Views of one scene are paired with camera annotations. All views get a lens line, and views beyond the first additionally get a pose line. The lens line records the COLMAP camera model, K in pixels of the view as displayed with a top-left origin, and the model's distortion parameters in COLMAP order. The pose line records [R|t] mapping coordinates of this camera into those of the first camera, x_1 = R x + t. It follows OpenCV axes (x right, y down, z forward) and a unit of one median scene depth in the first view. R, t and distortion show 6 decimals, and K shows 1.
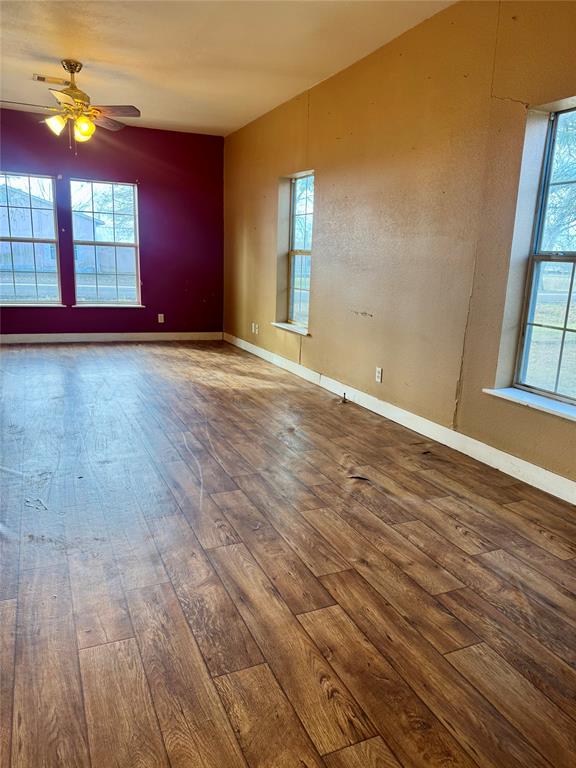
lens RADIAL K [[535.2, 0, 285.4], [0, 535.2, 387.0], [0, 0, 1]] dist [0.106462, -0.162049]
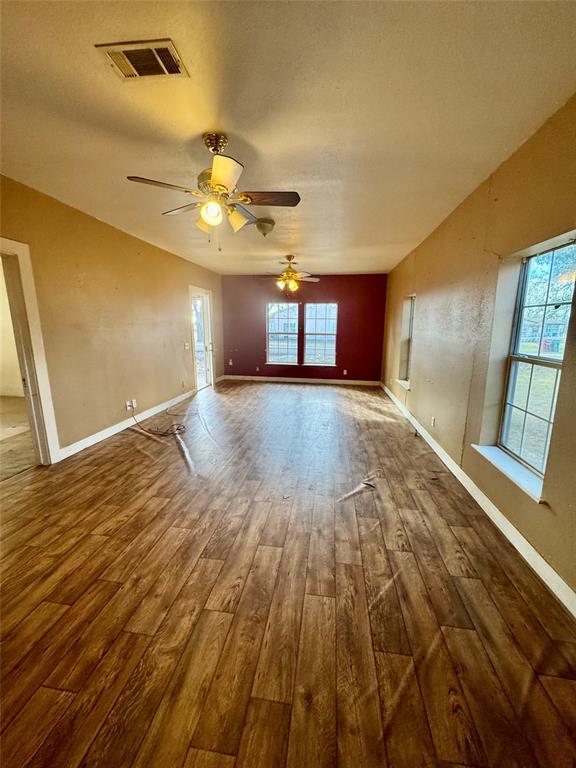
lens RADIAL K [[306.6, 0, 293.0], [0, 306.6, 384.8], [0, 0, 1]] dist [-0.001123, 0.000150]
pose [[0.850635, 0.074170, -0.520499, 0.373988], [-0.104138, 0.994154, -0.028523, -0.082056], [0.515340, 0.078467, 0.853386, 0.031556]]
